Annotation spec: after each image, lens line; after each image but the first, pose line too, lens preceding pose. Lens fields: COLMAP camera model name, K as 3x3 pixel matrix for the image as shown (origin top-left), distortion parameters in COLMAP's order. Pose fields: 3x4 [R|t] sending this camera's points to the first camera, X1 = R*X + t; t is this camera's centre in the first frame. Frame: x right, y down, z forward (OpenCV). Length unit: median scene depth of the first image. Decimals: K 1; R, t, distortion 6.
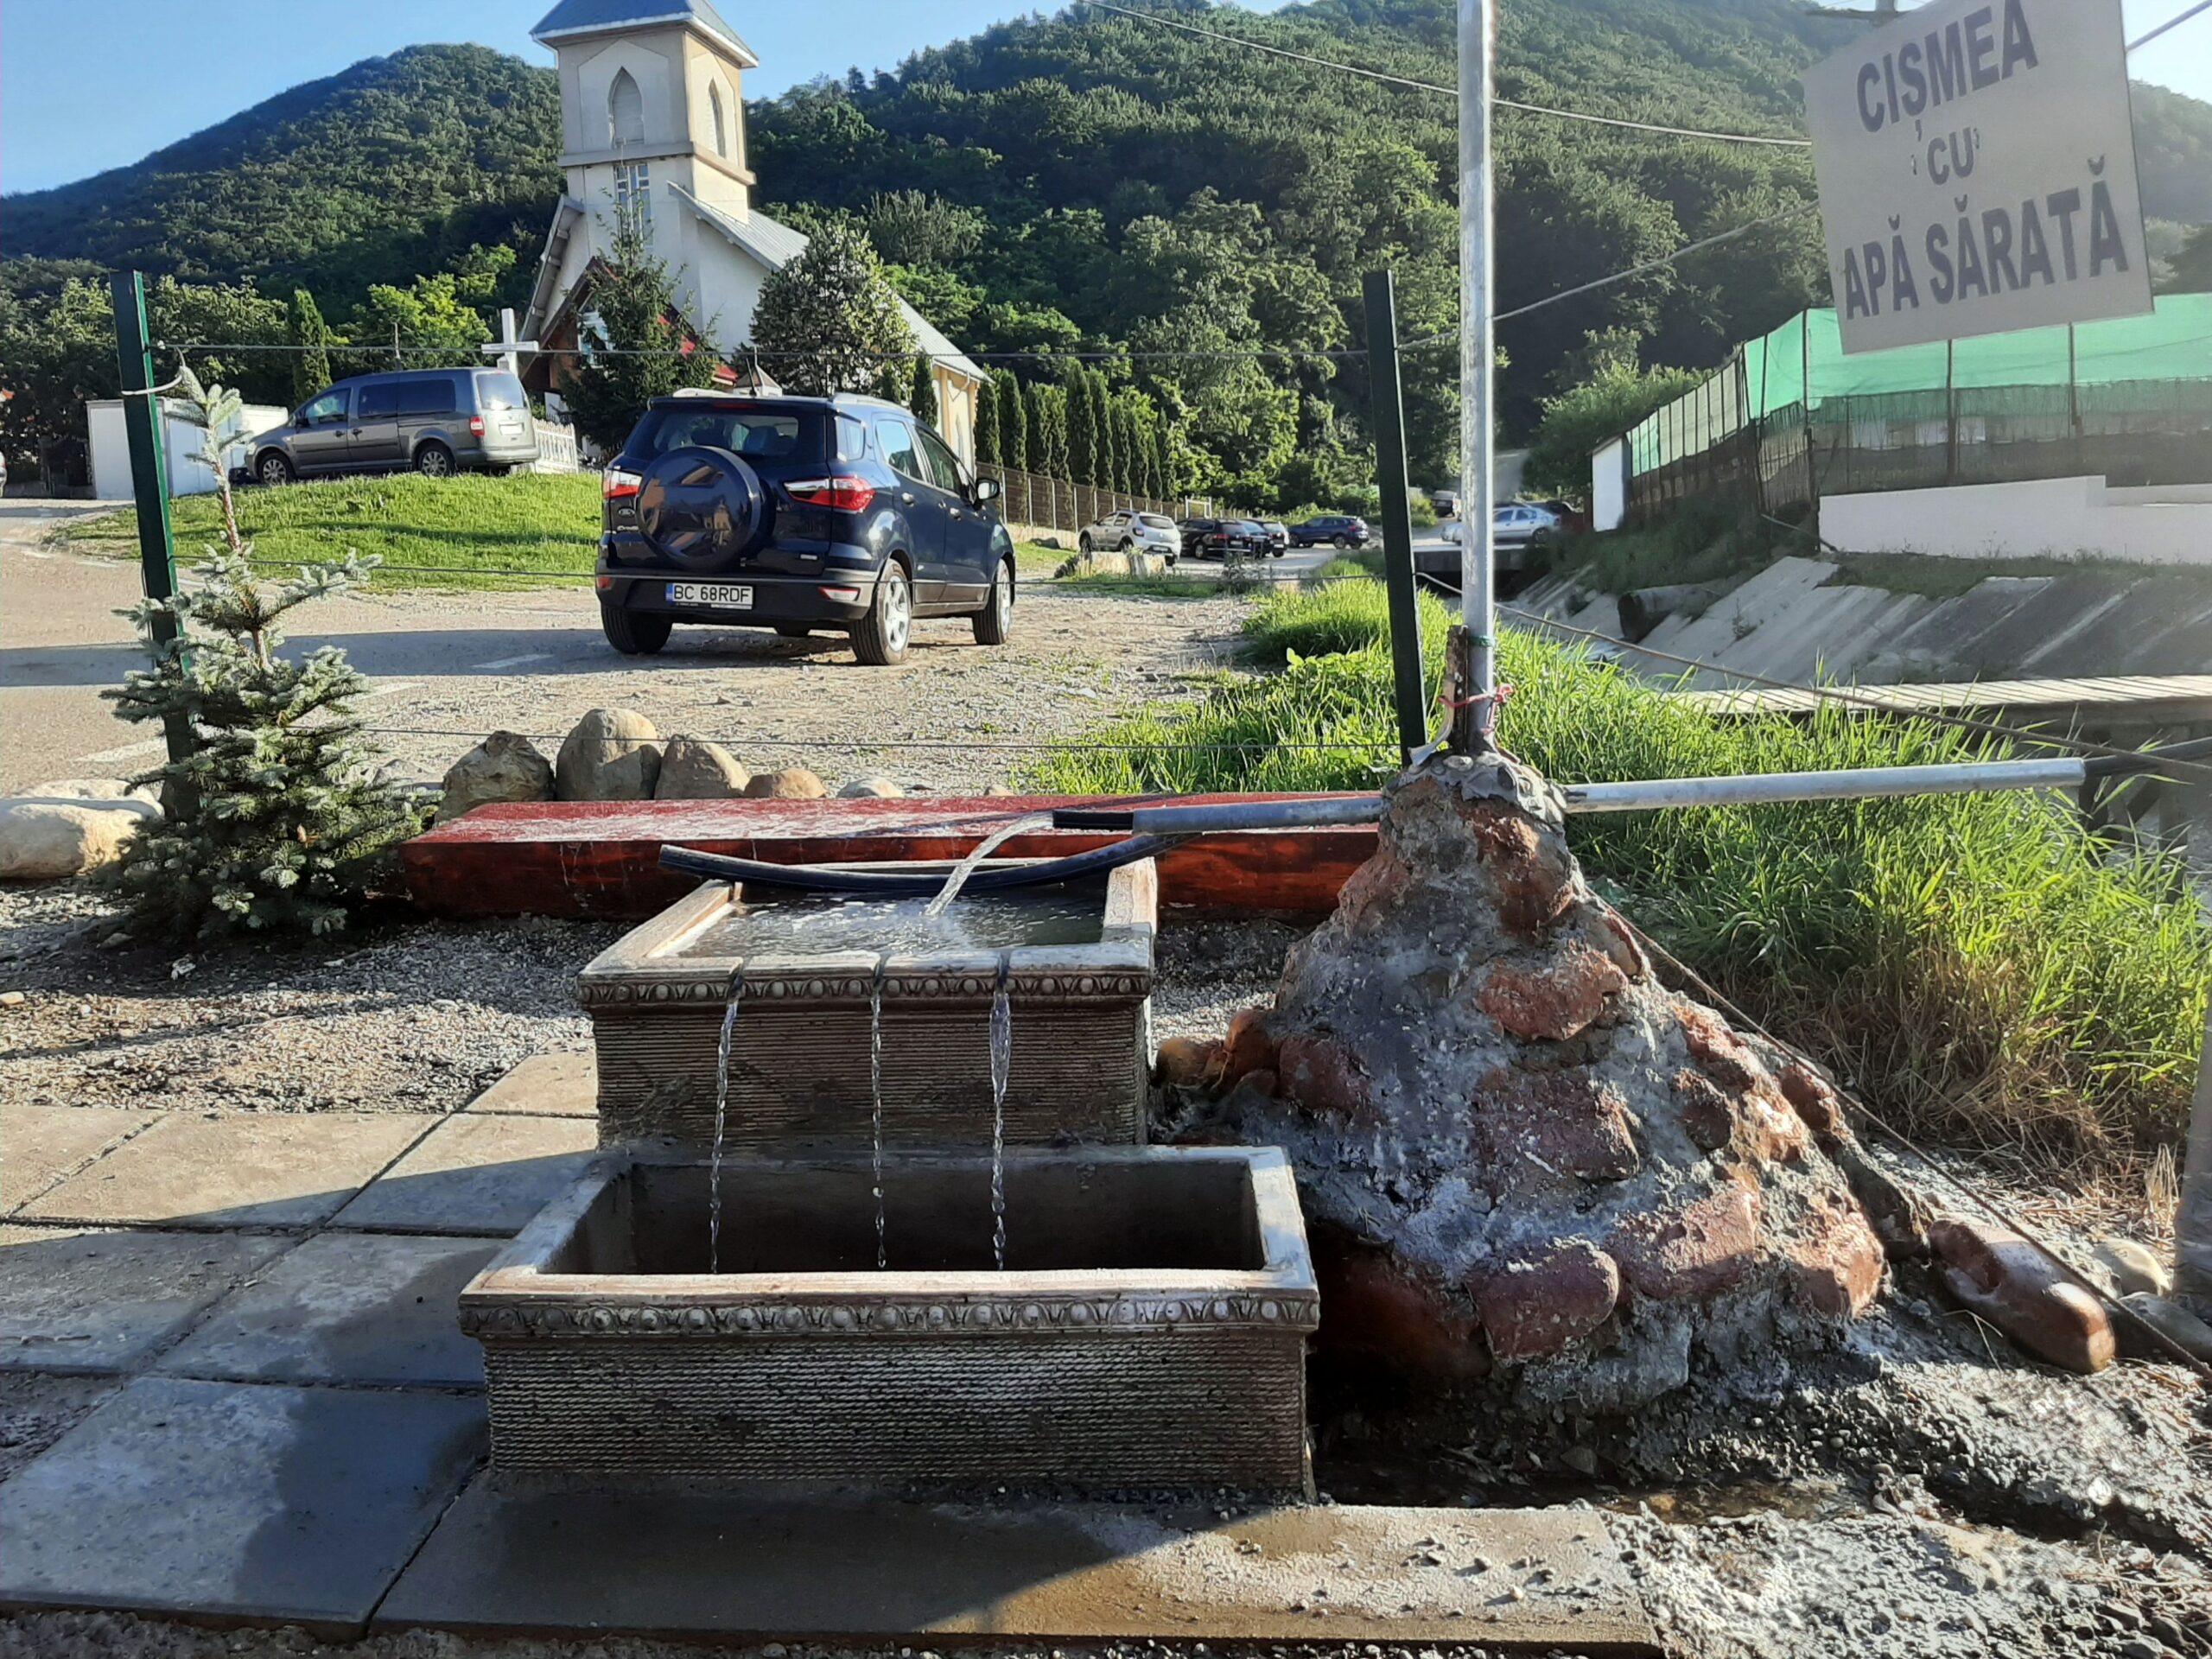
lens RADIAL K [[1765.2, 0, 1102.5], [0, 1765.2, 786.6], [0, 0, 1]] dist [0.083943, -0.179133]
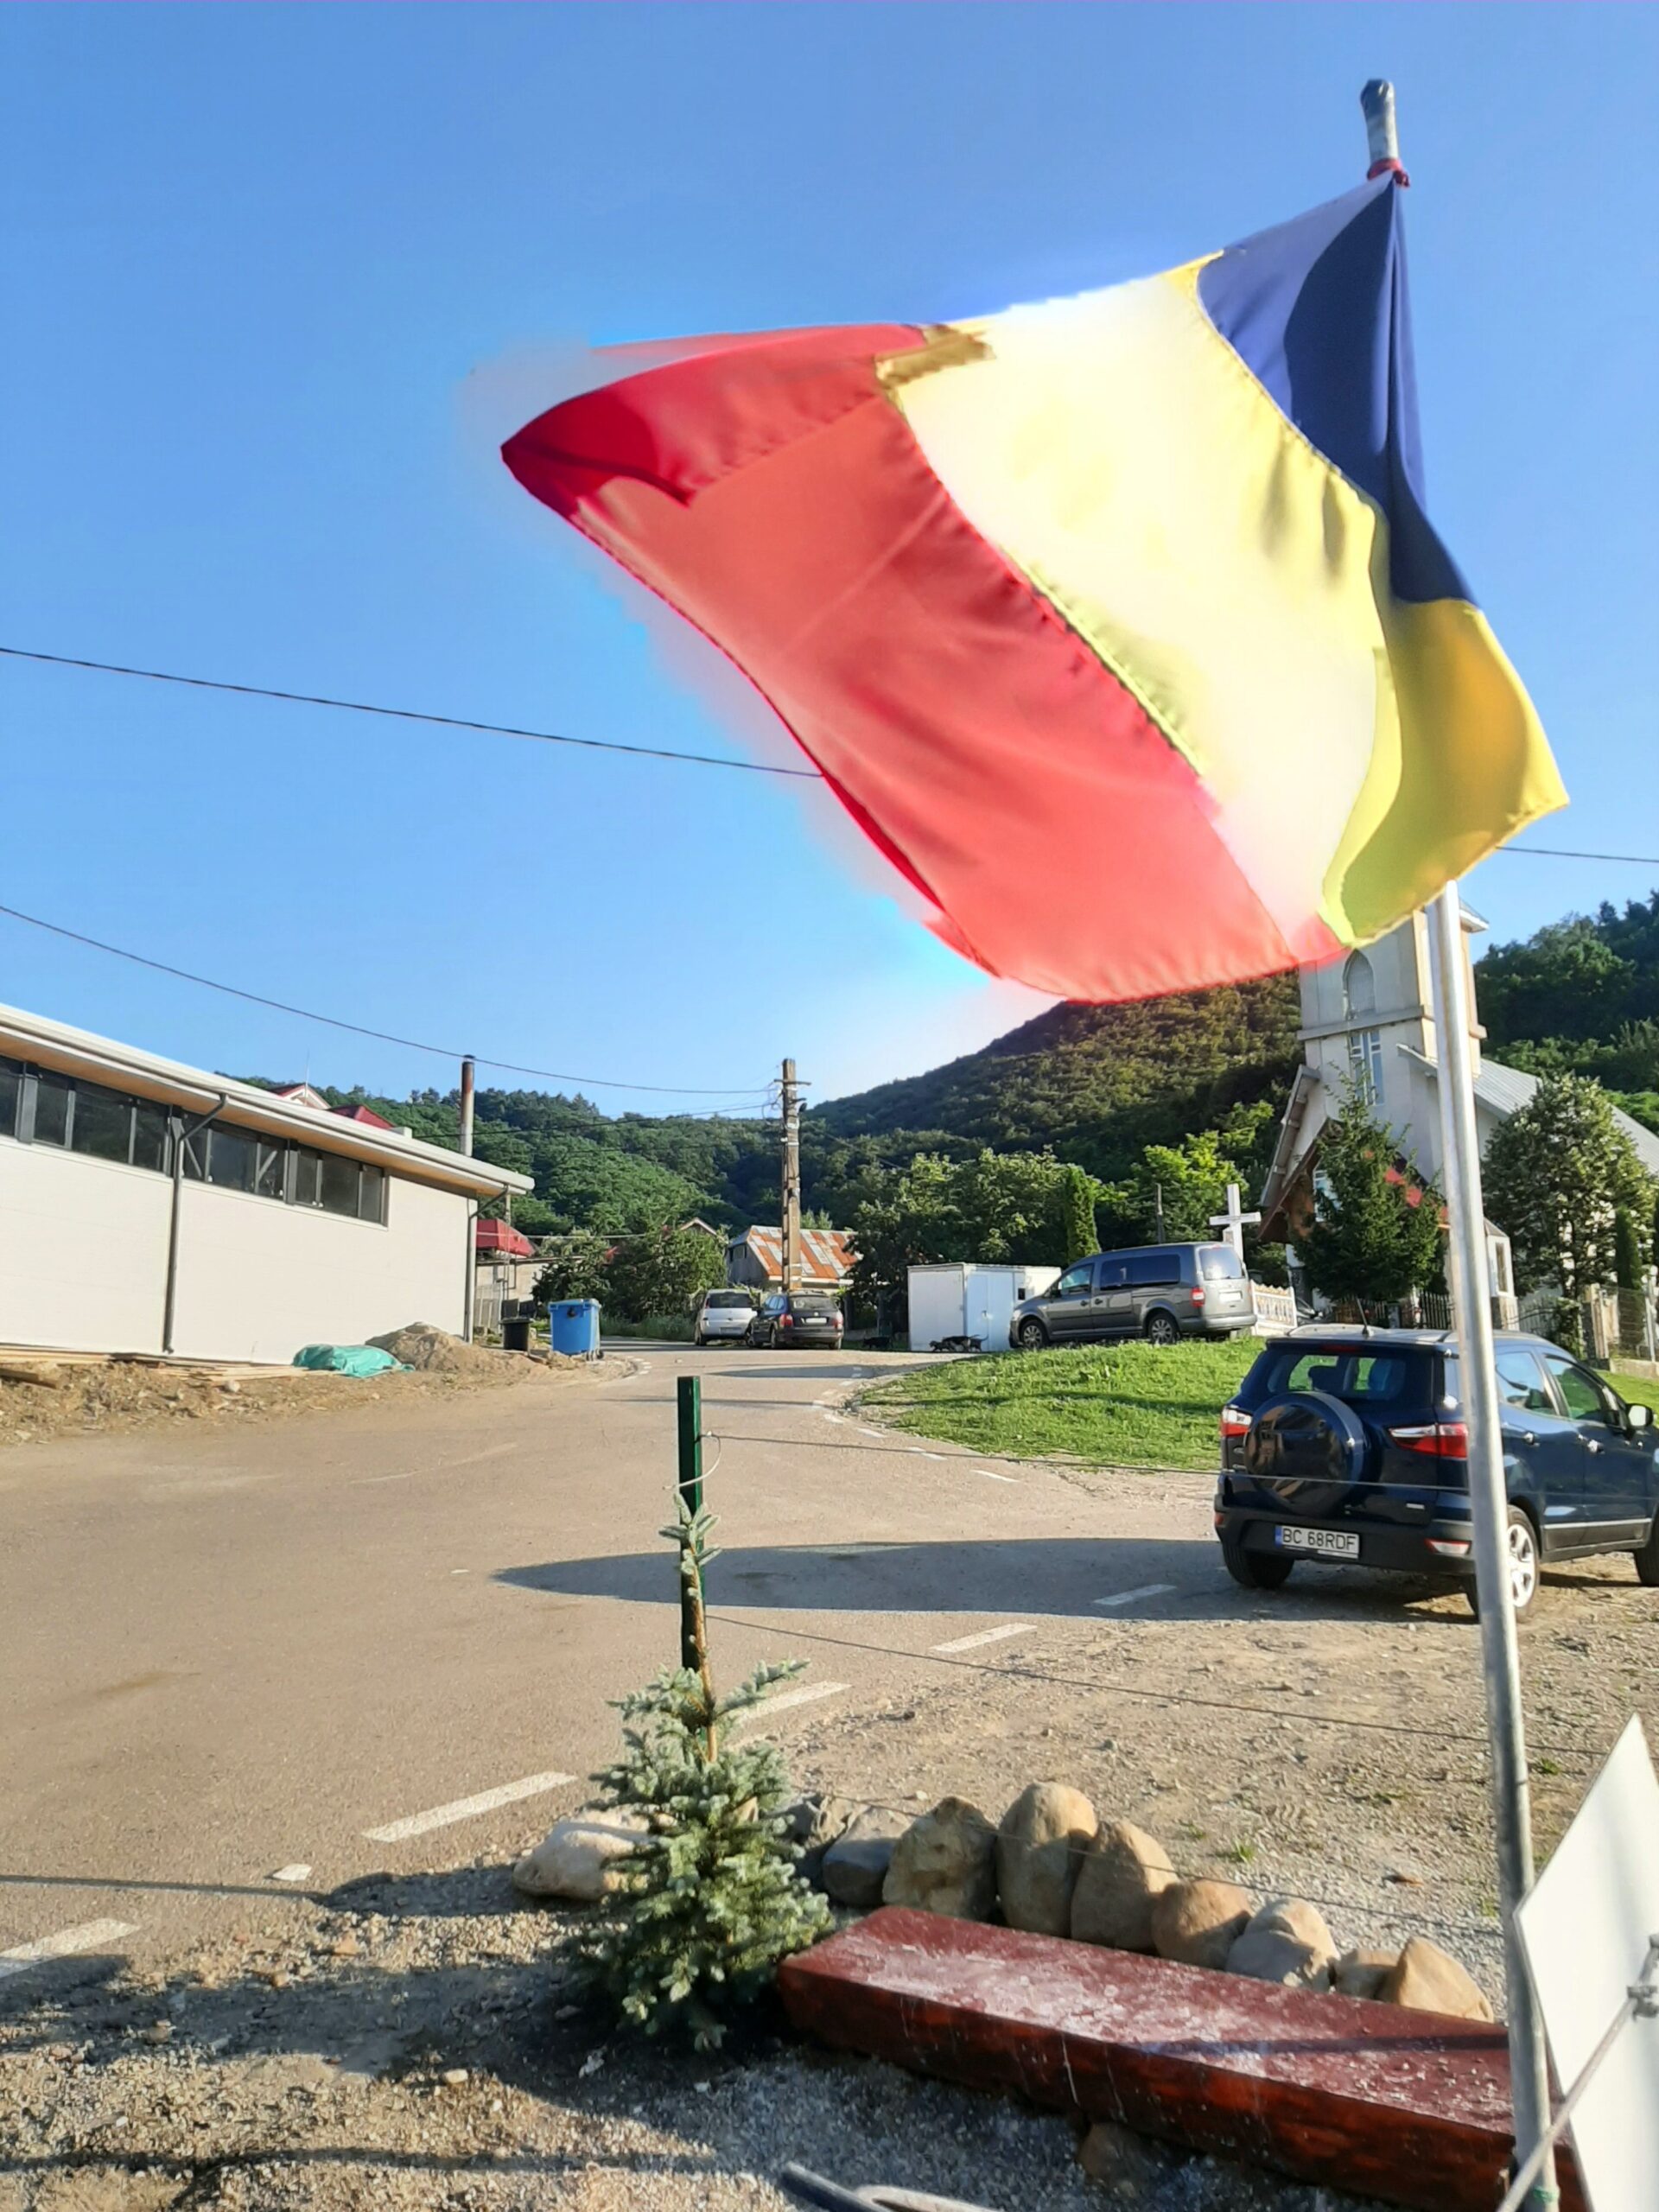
lens RADIAL K [[1714.2, 0, 849.0], [0, 1714.2, 1110.3], [0, 0, 1]] dist [0.084316, -0.158959]
pose [[0.848580, -0.081370, -0.522772, 0.083276], [-0.068005, 0.963130, -0.260301, -0.070608], [0.524678, 0.256437, 0.811759, 0.011356]]
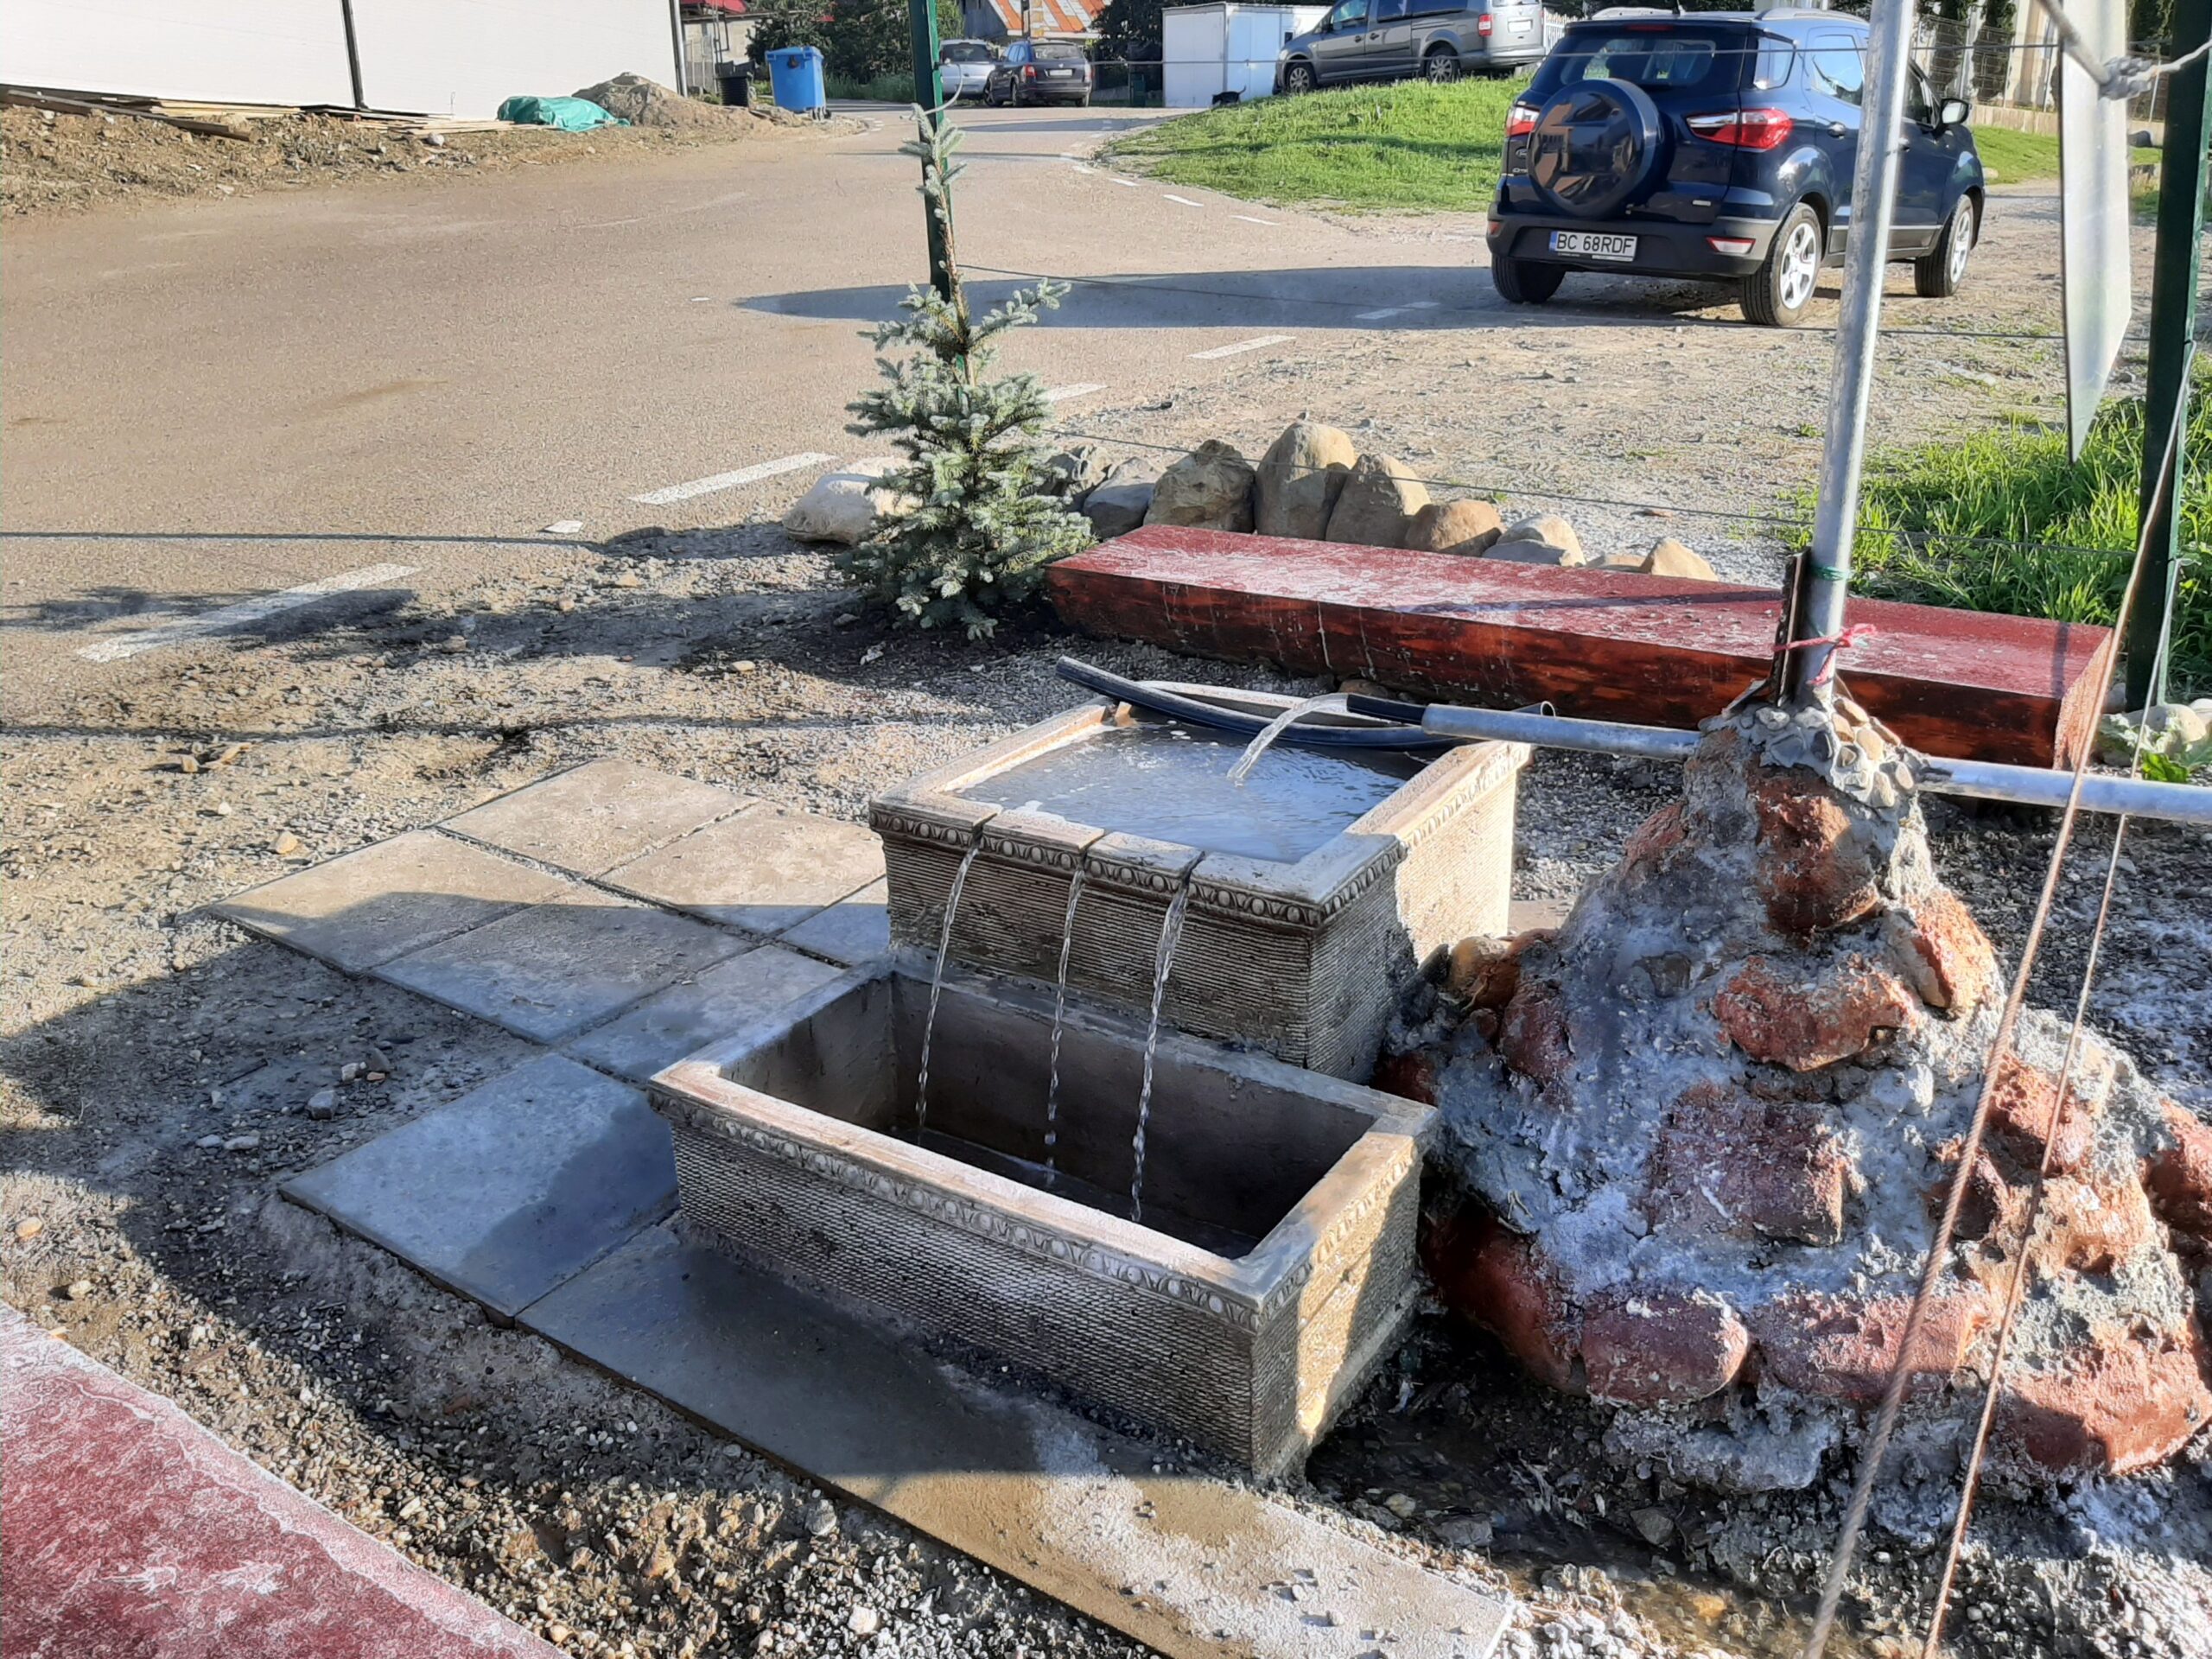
lens RADIAL K [[1714.2, 0, 1118.3], [0, 1714.2, 831.0], [0, 0, 1]] dist [0.084316, -0.158959]
pose [[0.854340, 0.183527, -0.486231, 0.070643], [-0.059040, 0.963790, 0.260043, -0.031815], [0.516350, -0.193458, 0.834240, 0.032163]]
